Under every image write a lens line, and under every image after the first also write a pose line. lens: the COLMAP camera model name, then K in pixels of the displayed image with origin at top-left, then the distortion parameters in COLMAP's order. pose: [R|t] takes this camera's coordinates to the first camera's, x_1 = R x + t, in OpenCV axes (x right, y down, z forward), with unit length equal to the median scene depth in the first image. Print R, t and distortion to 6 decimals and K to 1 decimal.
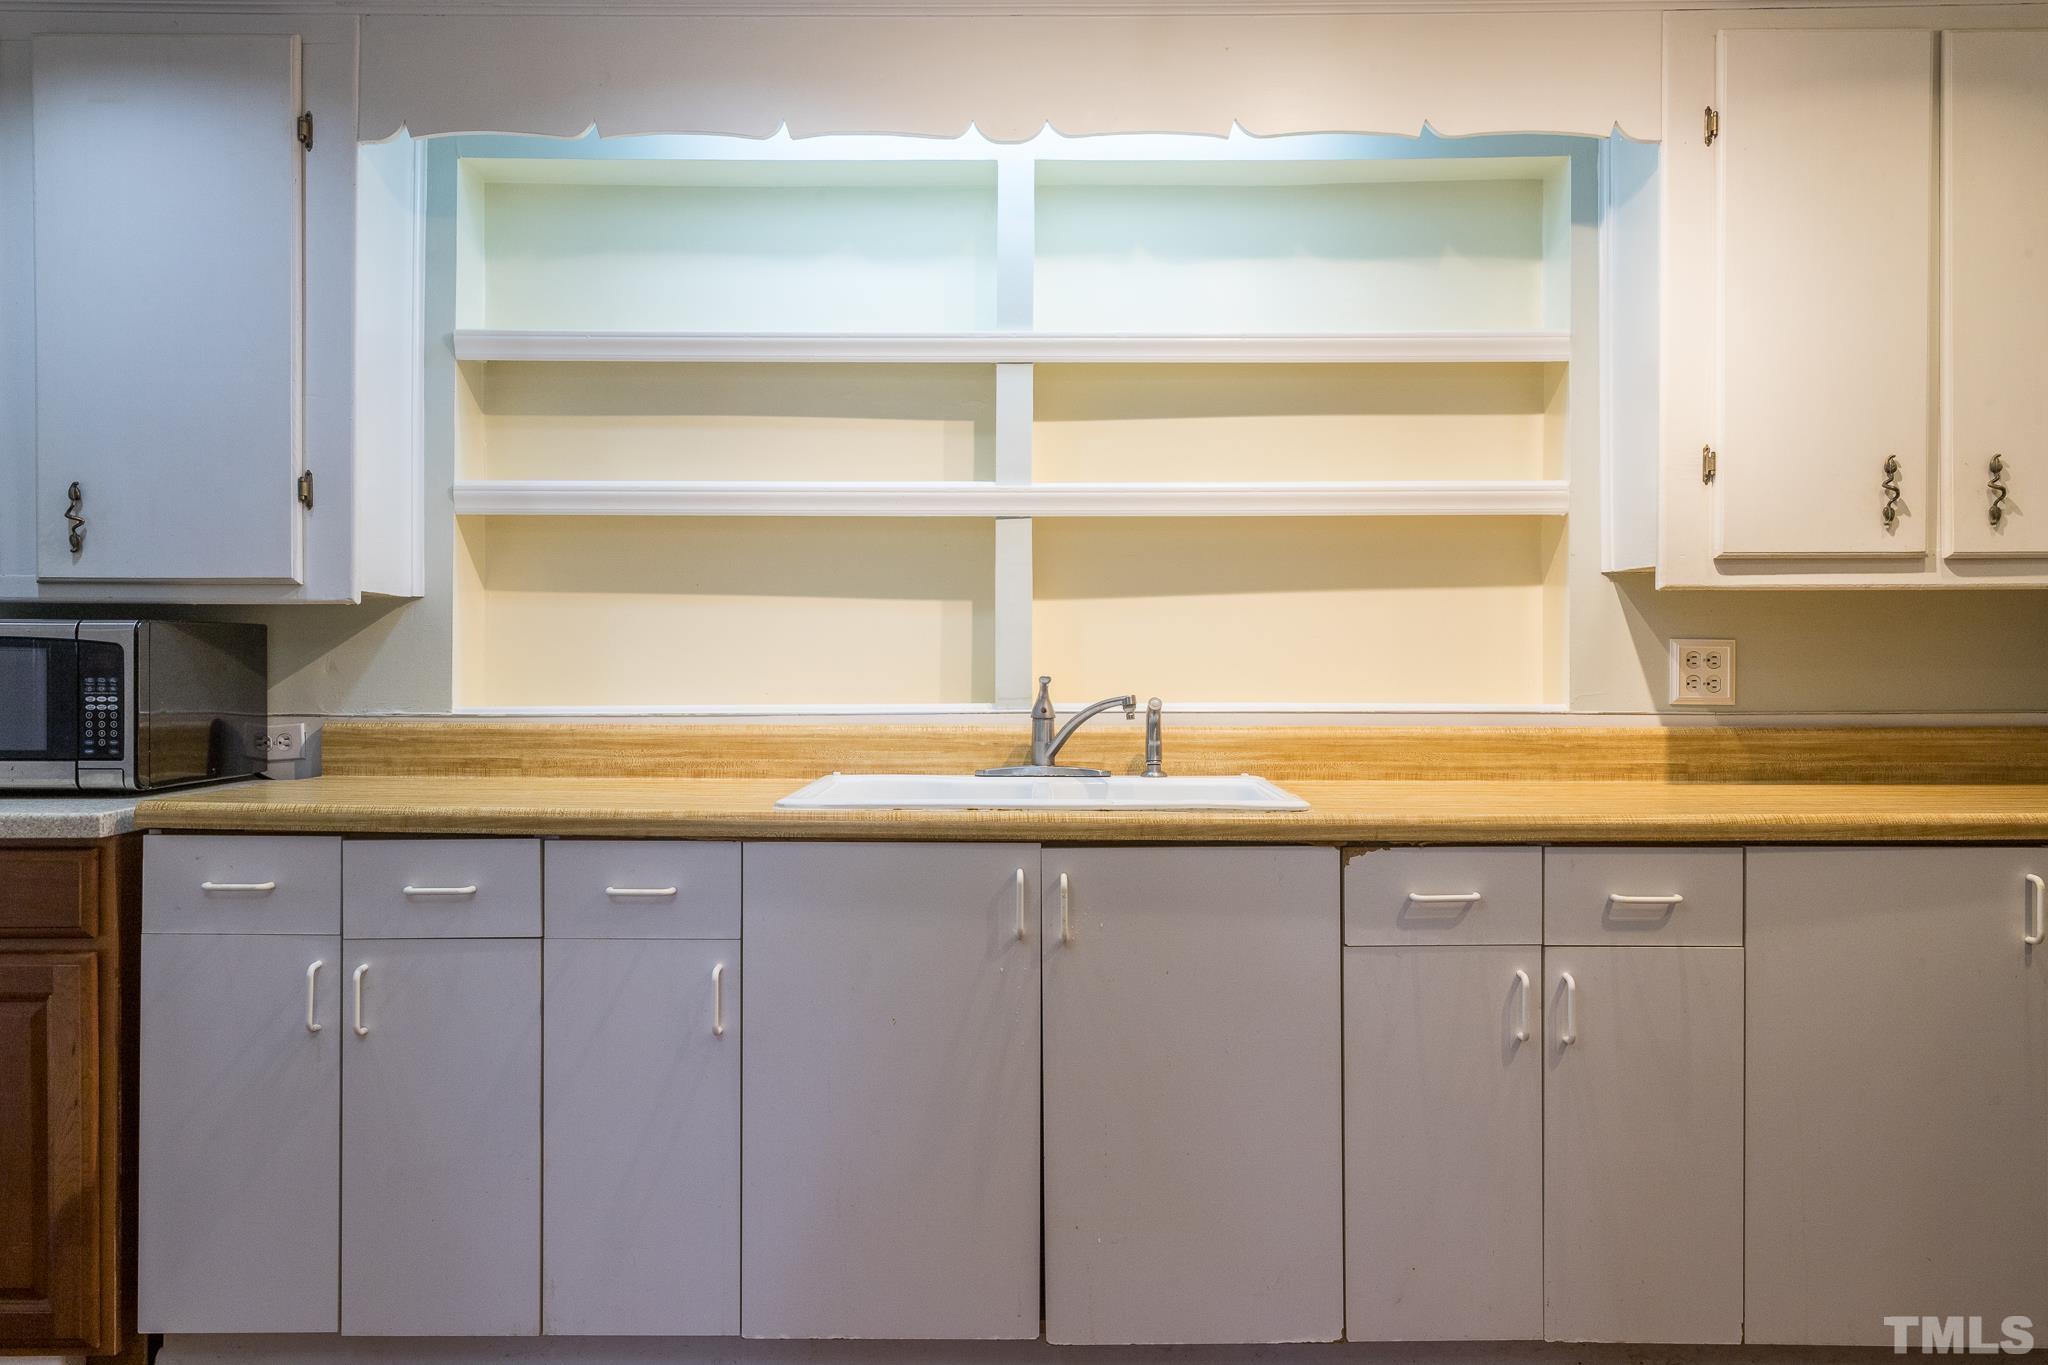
lens RADIAL K [[1521.6, 0, 1028.8], [0, 1521.6, 670.0], [0, 0, 1]] dist [0.004719, 0.001534]
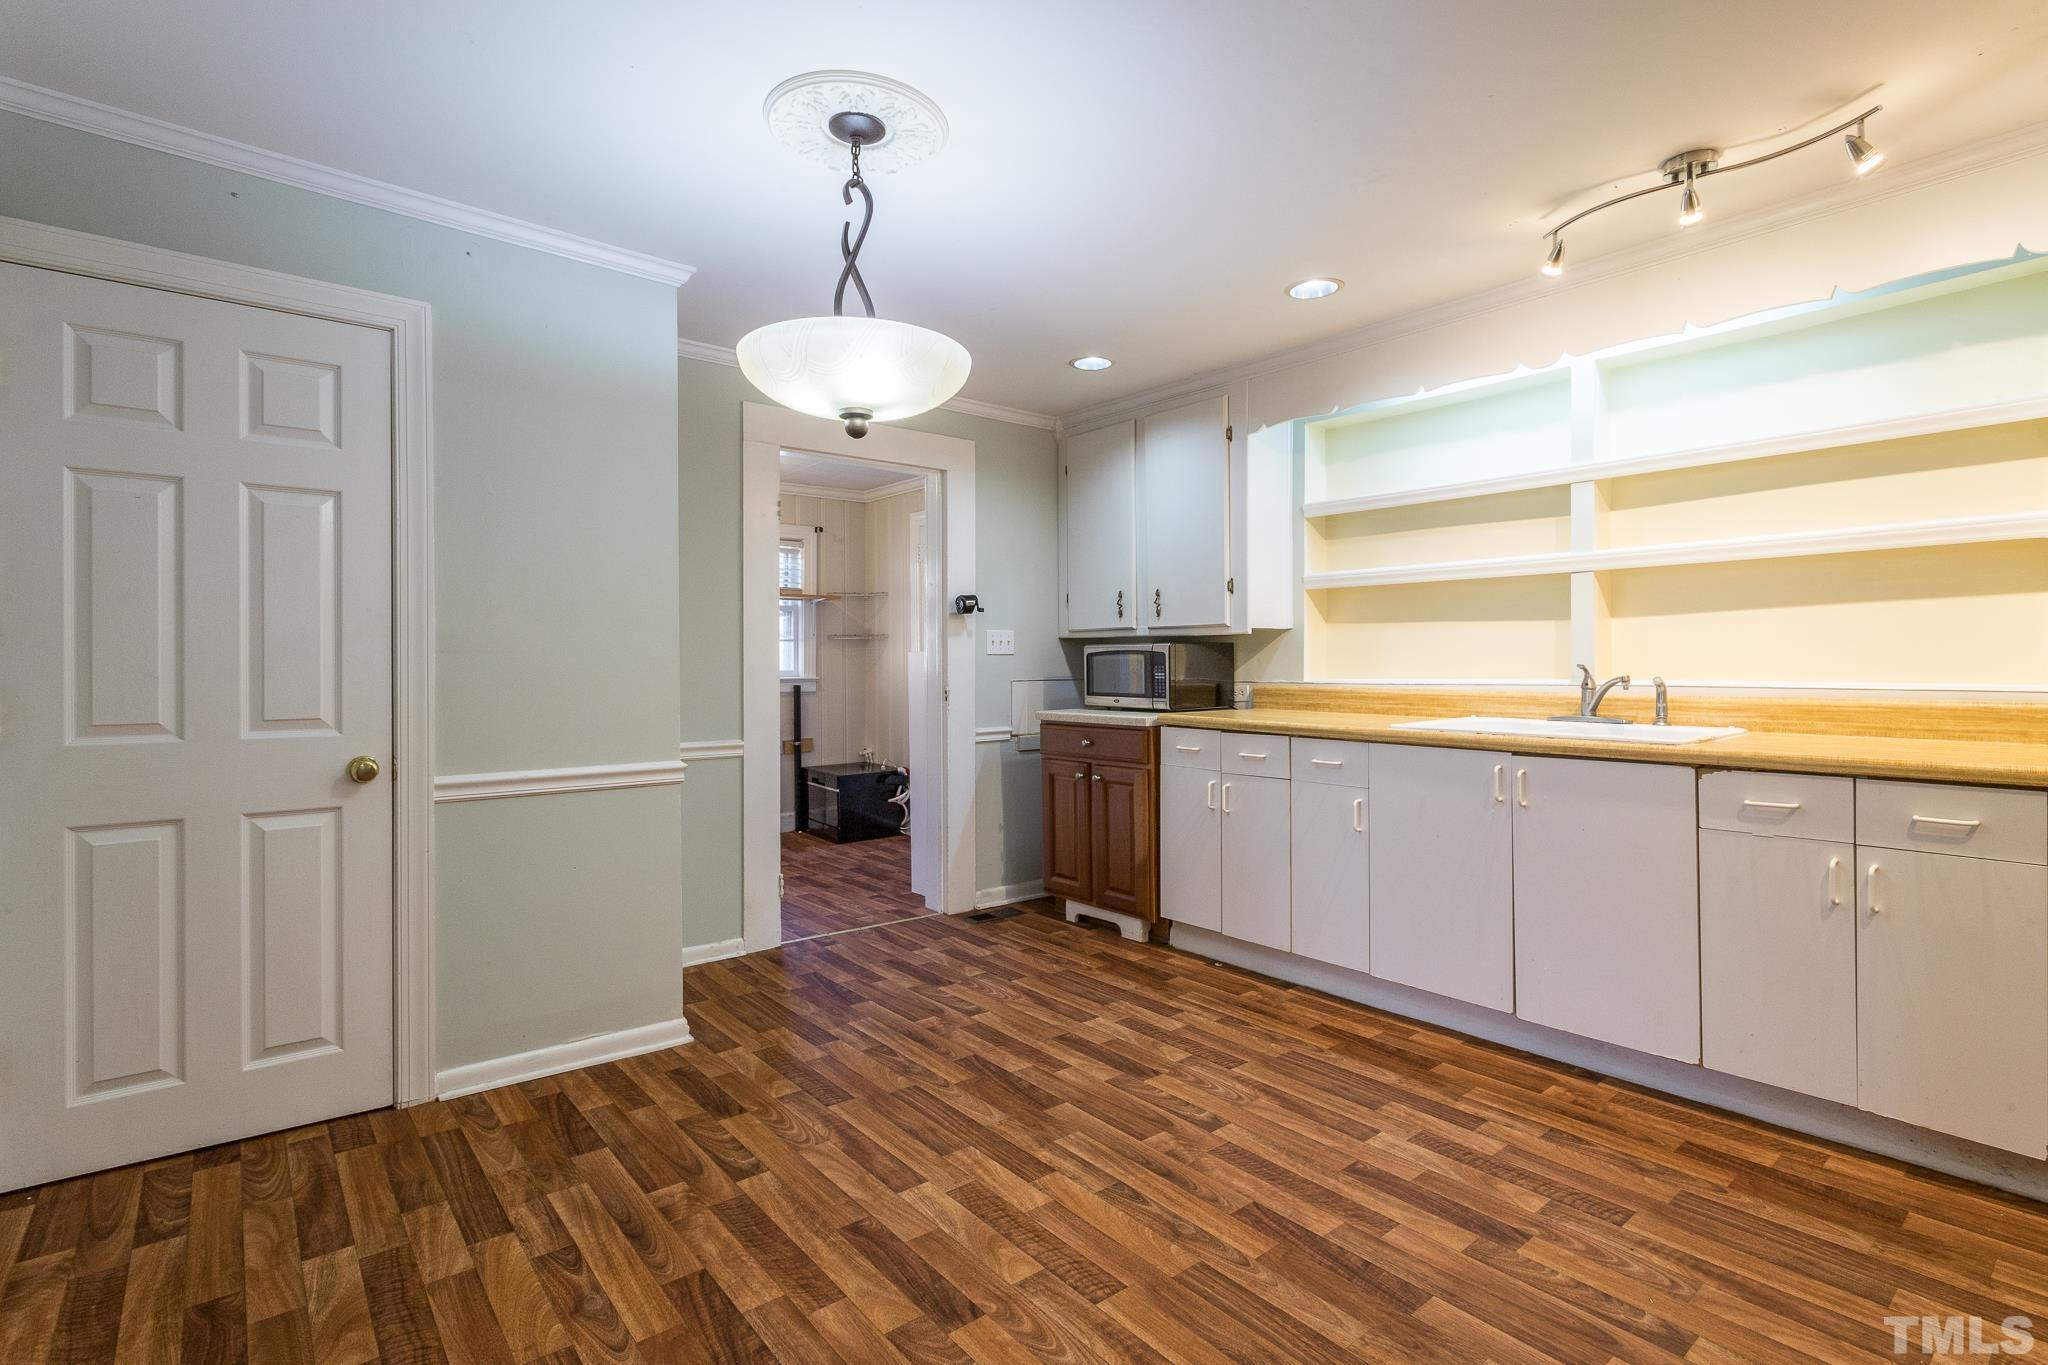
lens RADIAL K [[971.5, 0, 1021.8], [0, 971.5, 668.8], [0, 0, 1]] dist [-0.003815, 0.000339]
pose [[0.631555, 0.001945, -0.775329, 0.456663], [0.005836, 0.999957, 0.007262, -0.002206], [0.775309, -0.009112, 0.631516, -0.190665]]
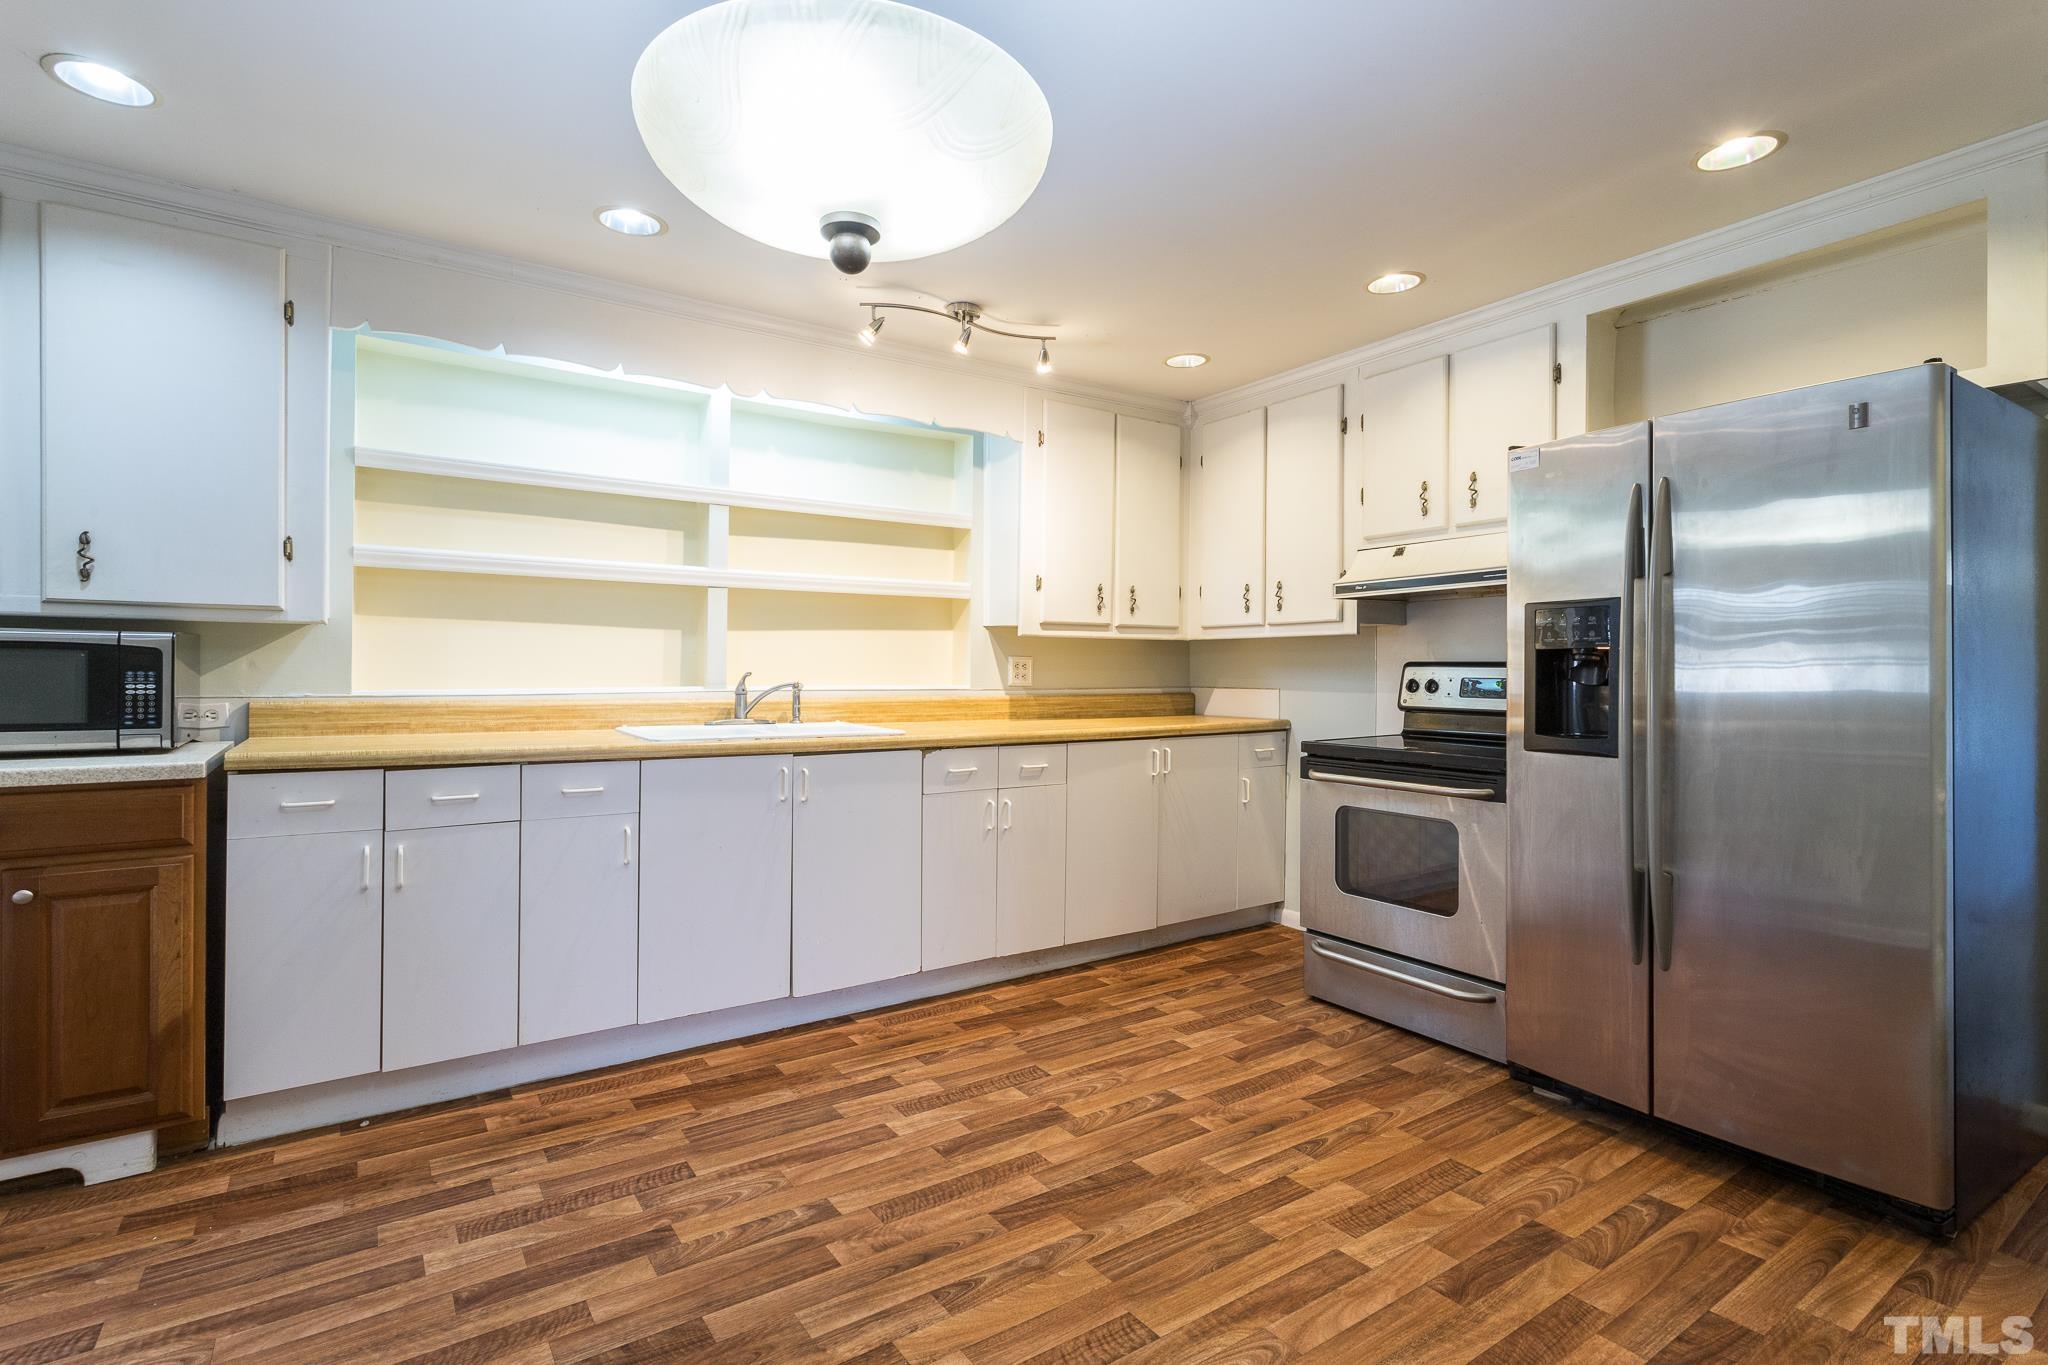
lens RADIAL K [[971.5, 0, 1025.7], [0, 971.5, 683.0], [0, 0, 1]] dist [-0.003815, 0.000339]
pose [[0.824142, -0.002598, 0.566377, -0.387740], [-0.009054, 0.999801, 0.017760, -0.007253], [-0.566311, -0.019765, 0.823955, -0.206691]]
